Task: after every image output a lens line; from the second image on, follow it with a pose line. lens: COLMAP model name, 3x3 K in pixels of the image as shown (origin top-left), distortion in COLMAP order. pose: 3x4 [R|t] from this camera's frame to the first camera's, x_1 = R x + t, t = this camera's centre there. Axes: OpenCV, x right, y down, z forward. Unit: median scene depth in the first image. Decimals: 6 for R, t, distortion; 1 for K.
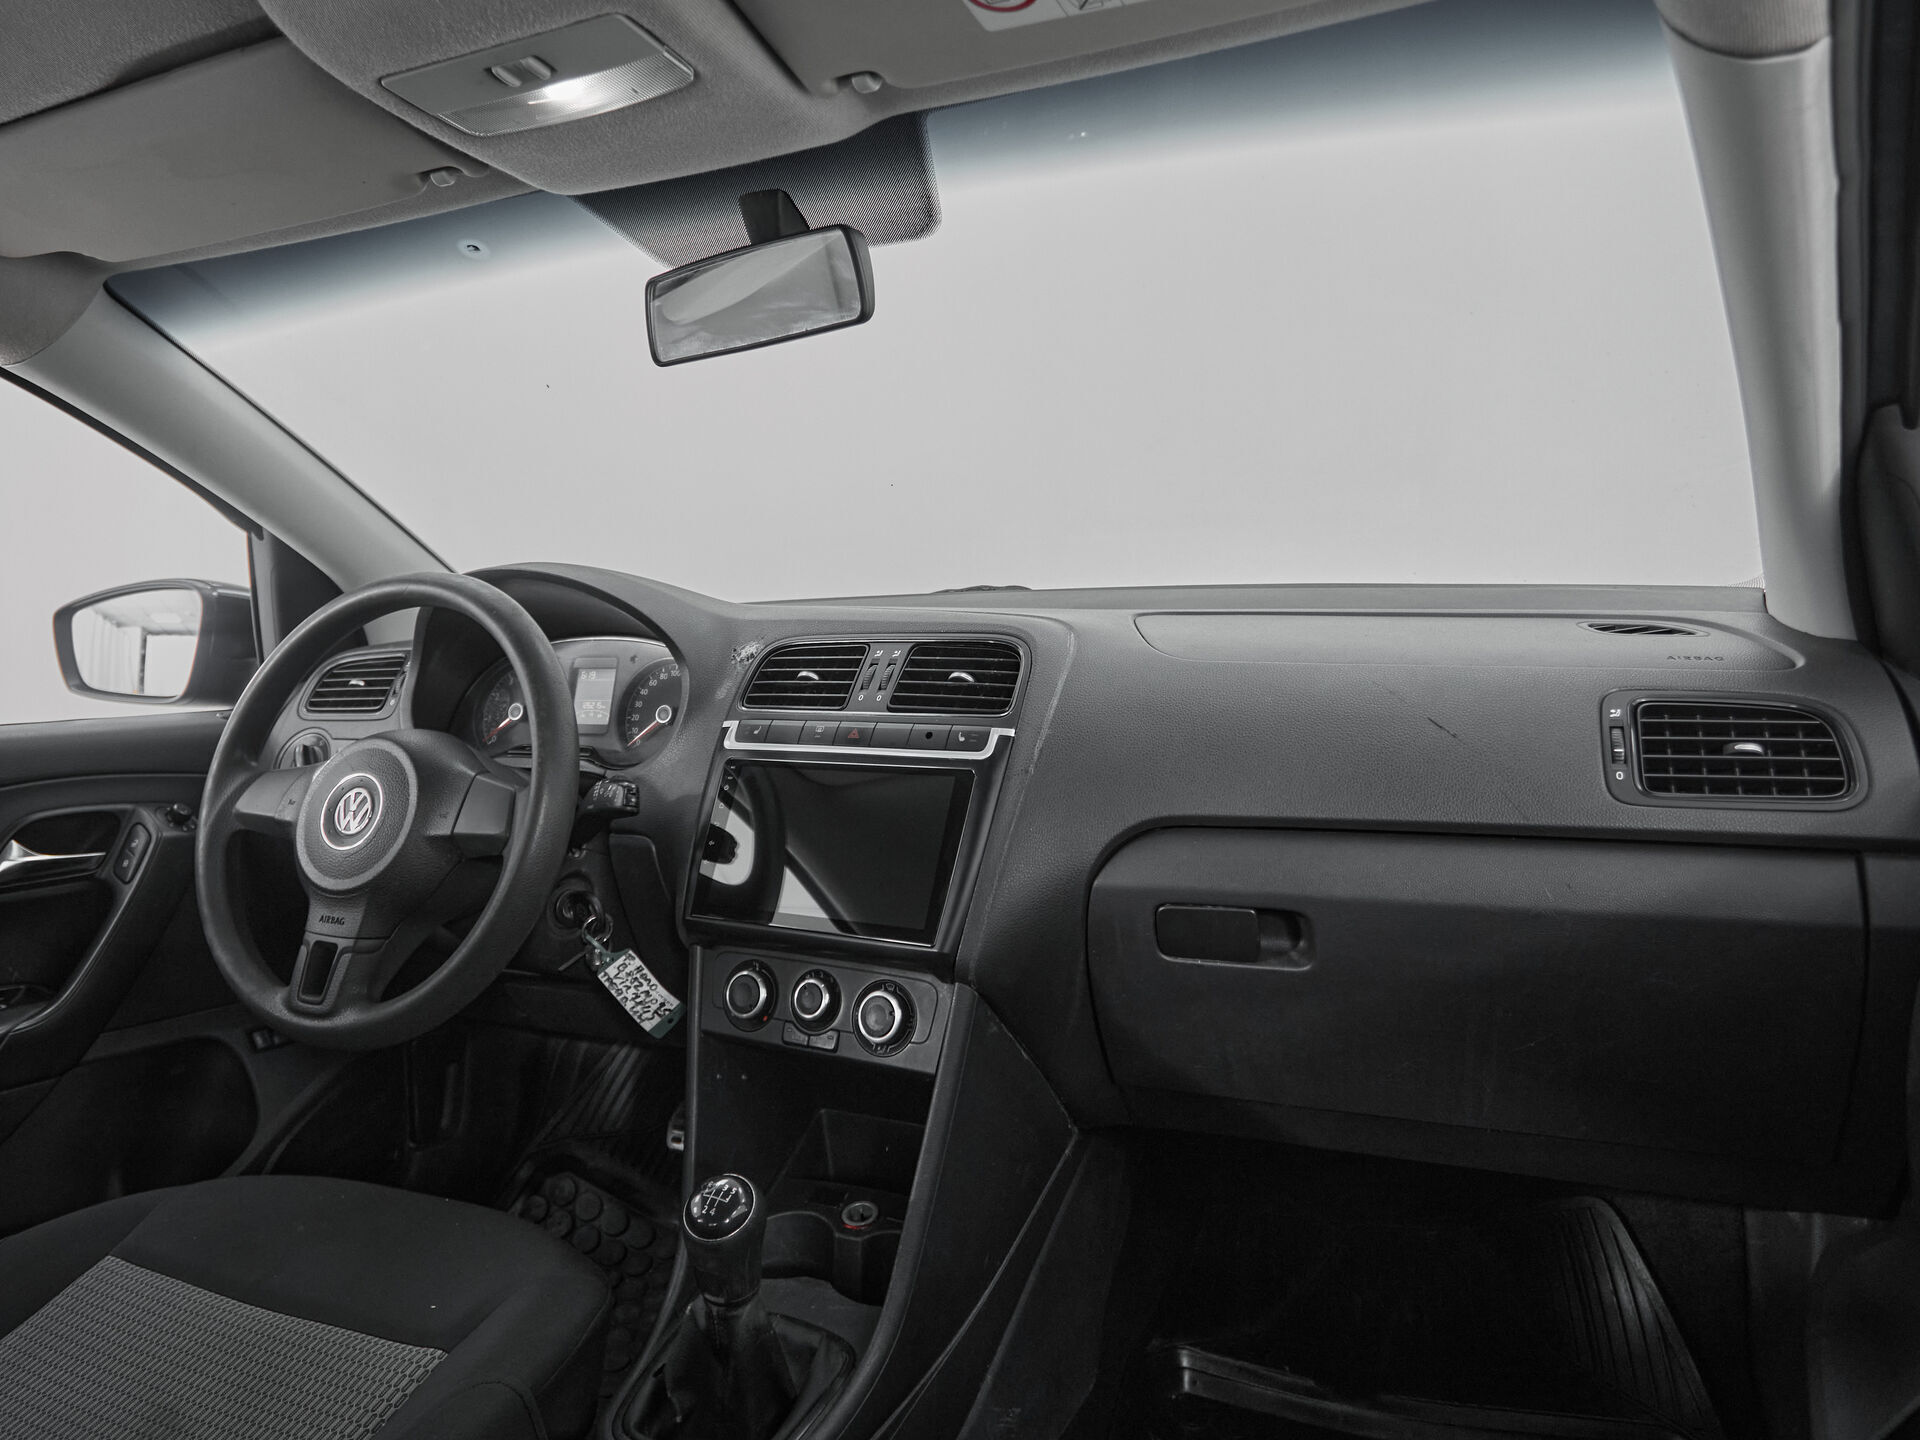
lens RADIAL K [[1134.4, 0, 961.5], [0, 1134.4, 676.8], [0, 0, 1]] dist [-0.007975, -0.001096]
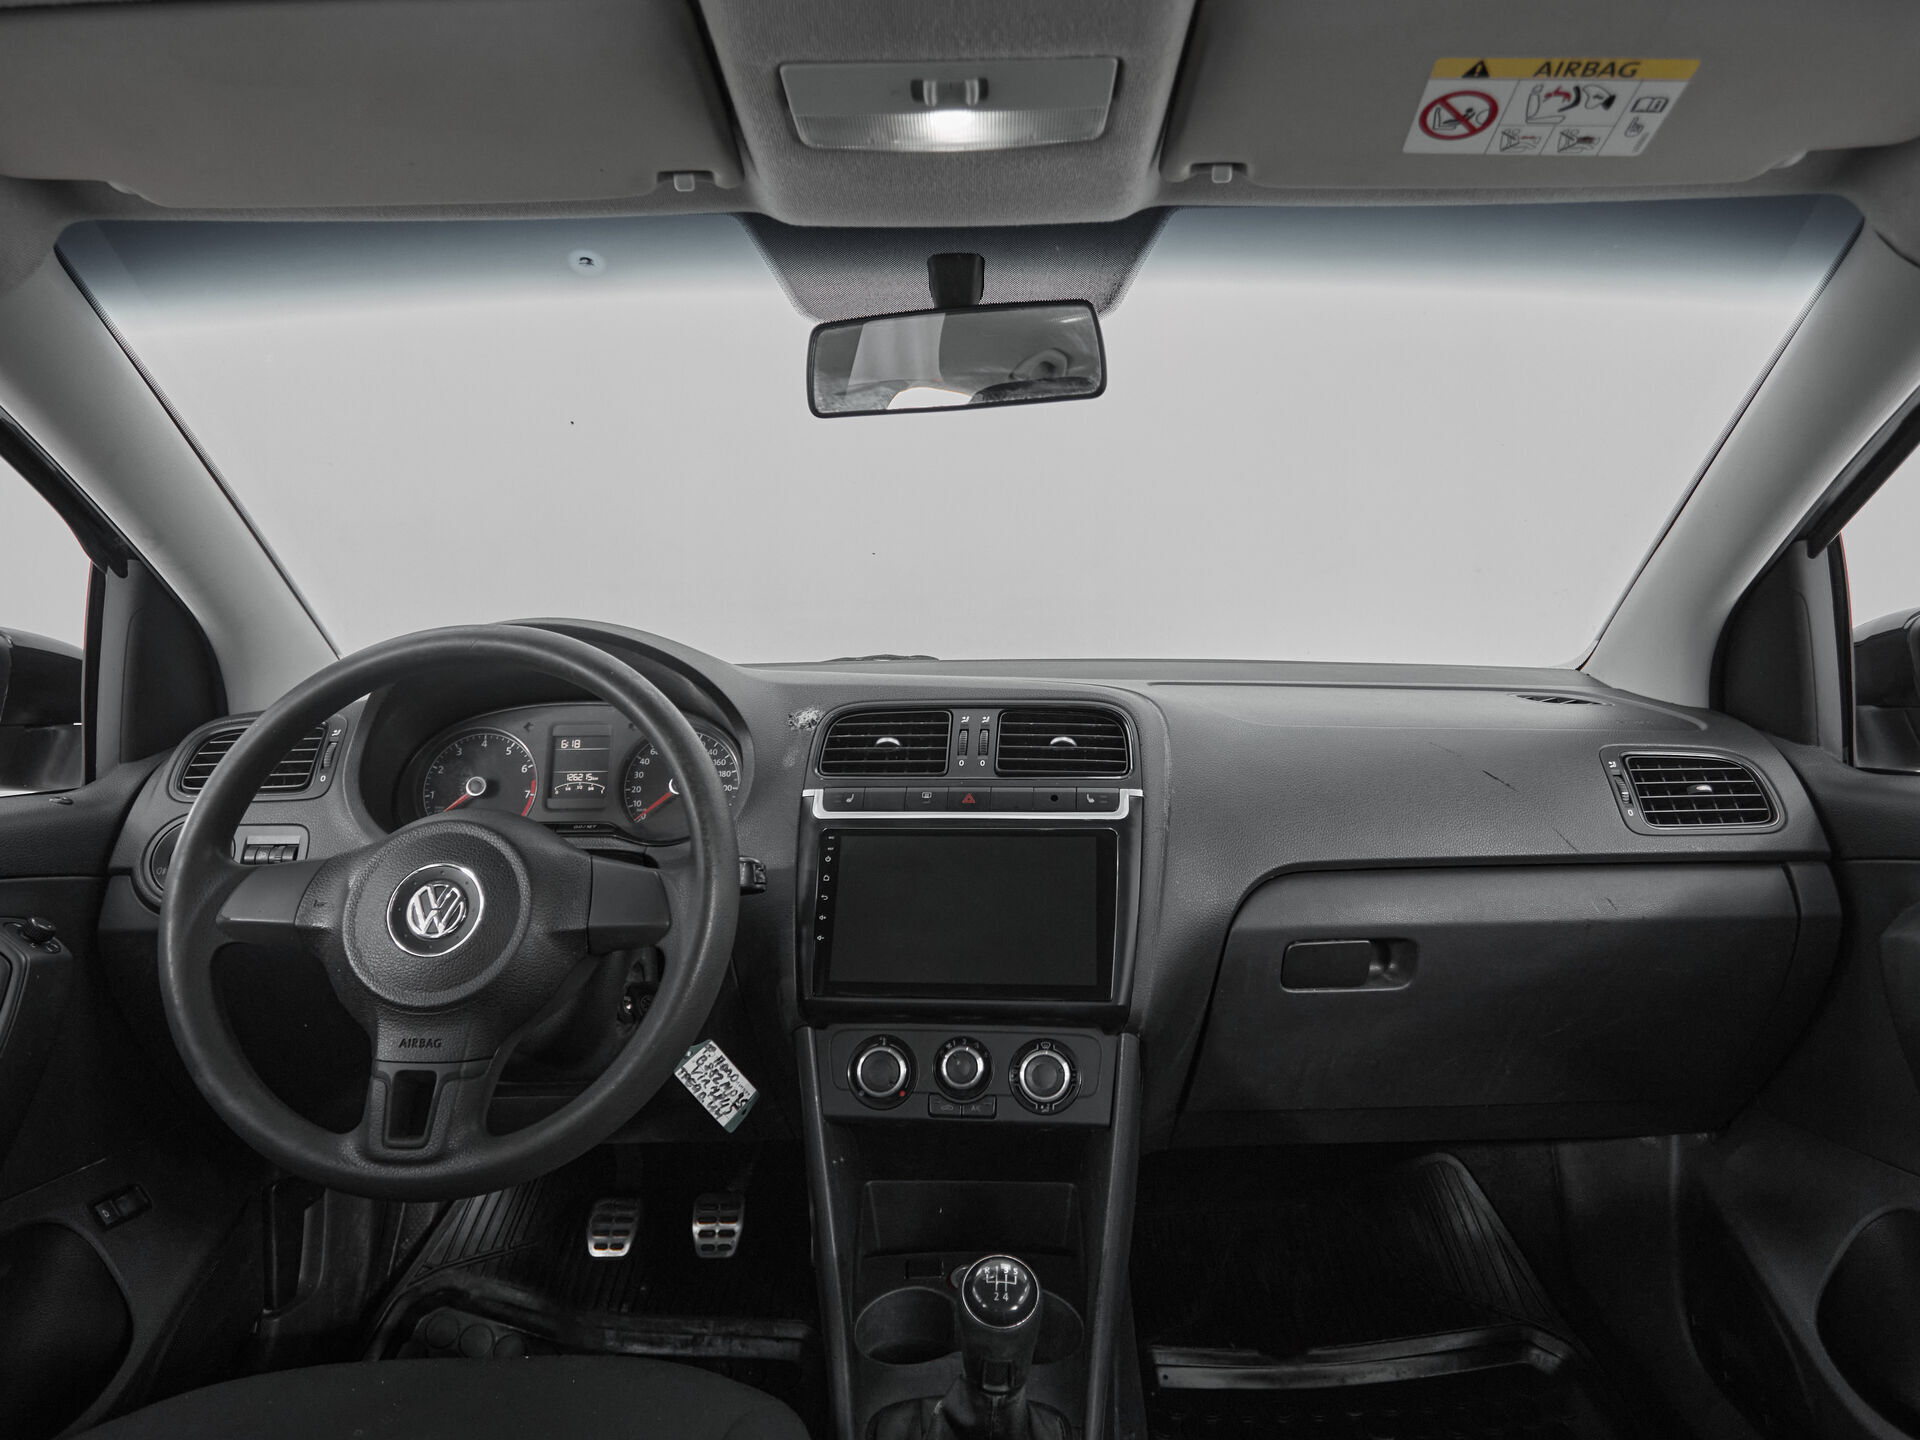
lens RADIAL K [[1048.4, 0, 960.0], [0, 1048.4, 720.0], [0, 0, 1]] dist [-0.005605, -0.001499]
pose [[0.929097, -0.001436, 0.369834, -0.451489], [0.009252, 0.999770, -0.019359, -0.002028], [-0.369721, 0.021408, 0.928896, 0.135302]]
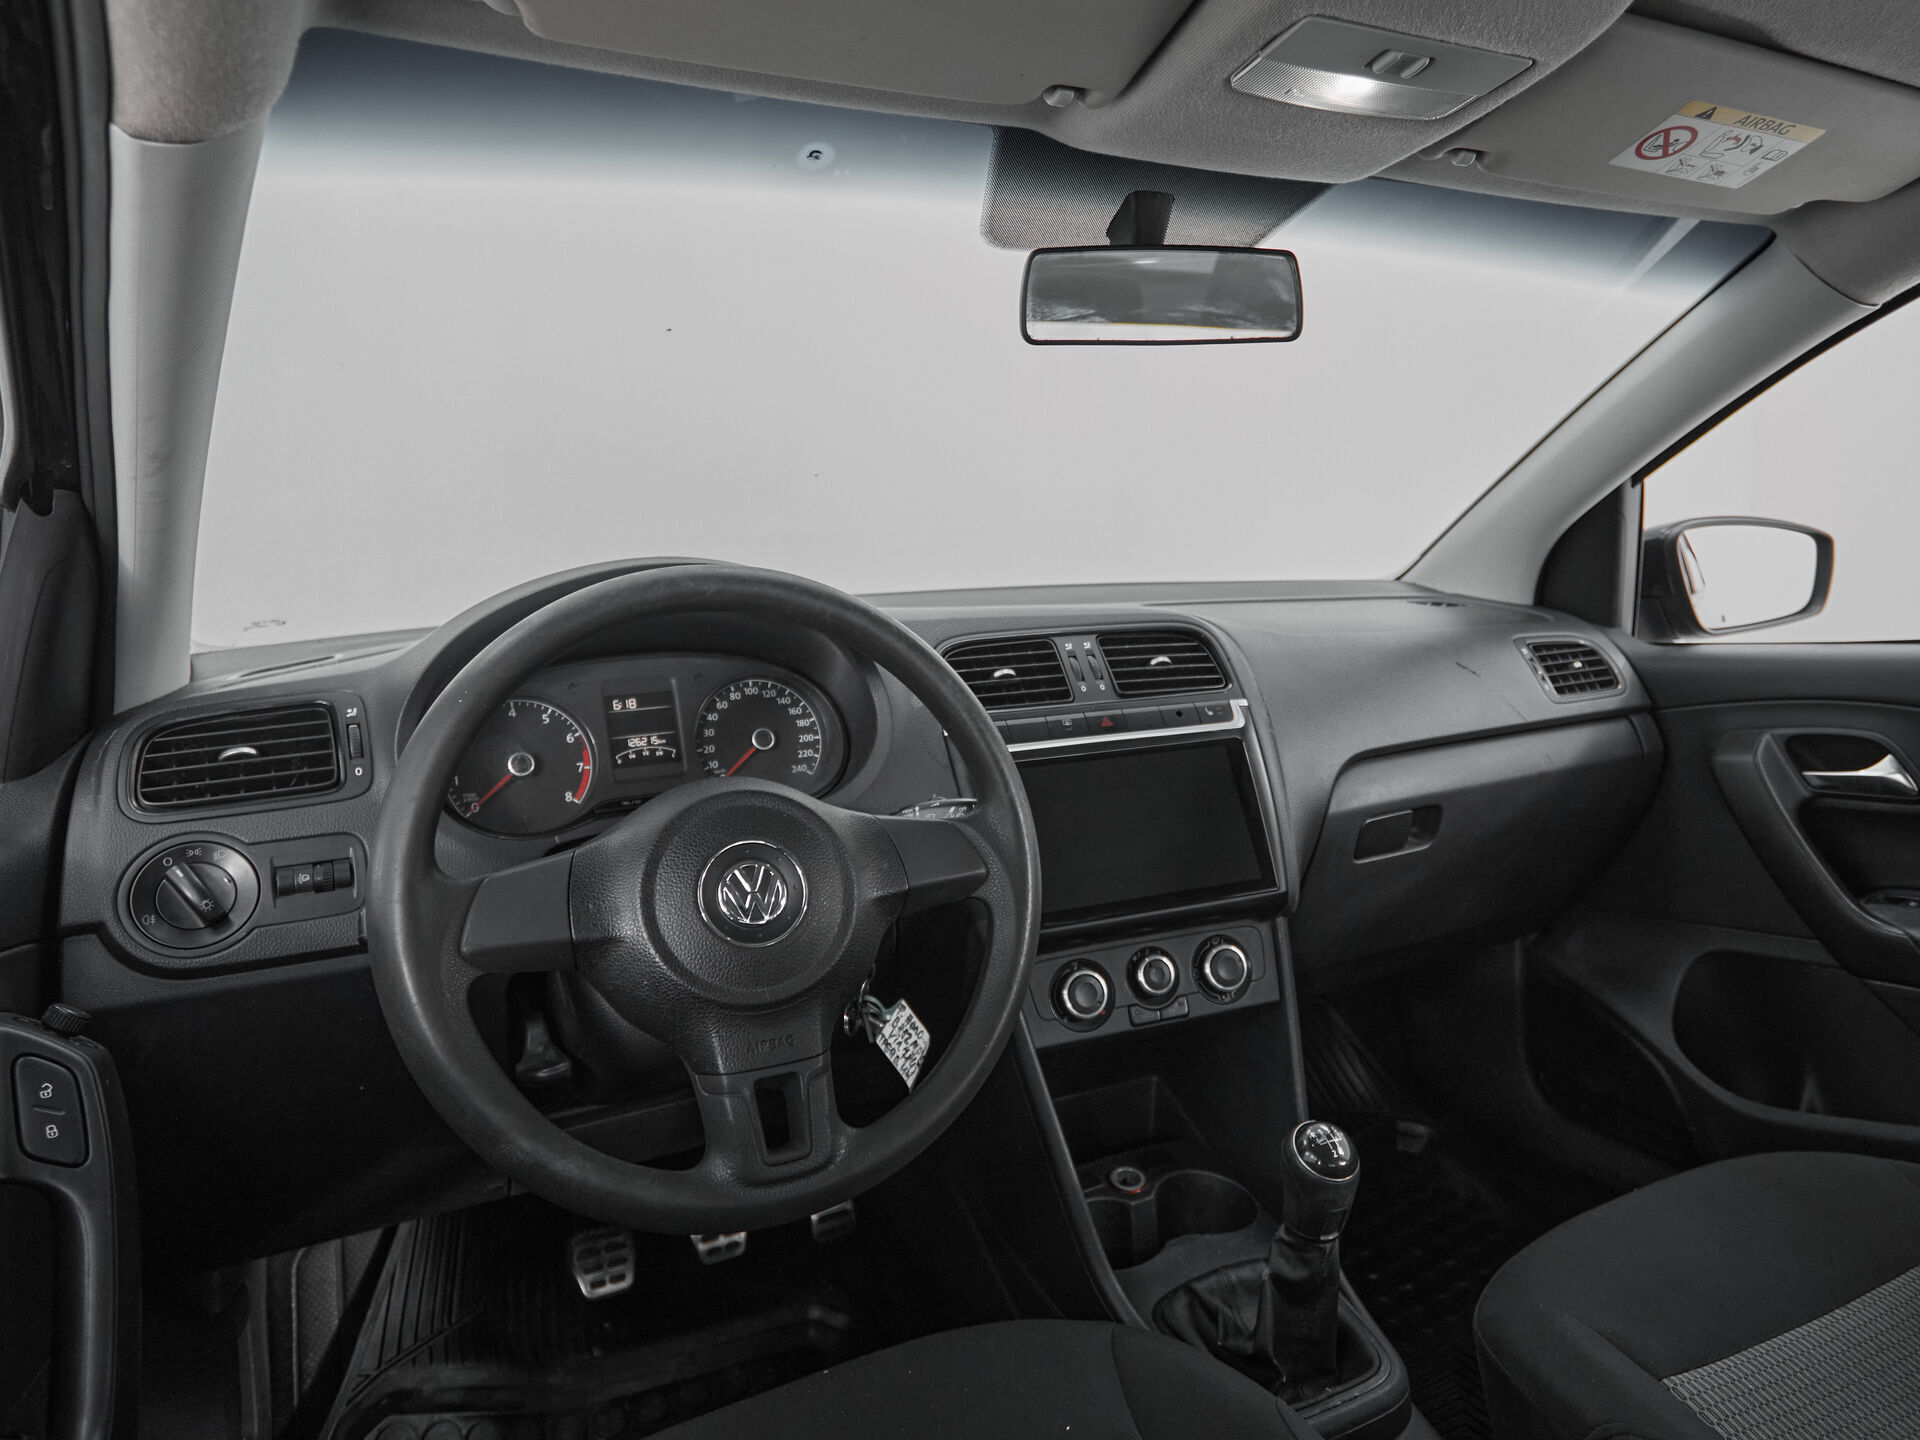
lens RADIAL K [[1081.5, 0, 961.0], [0, 1081.5, 679.8], [0, 0, 1]] dist [-0.008892, -0.001734]
pose [[0.693619, -0.070468, 0.716887, -0.905178], [0.080091, 0.996577, 0.020469, -0.019447], [-0.715876, 0.043219, 0.696889, 0.405555]]
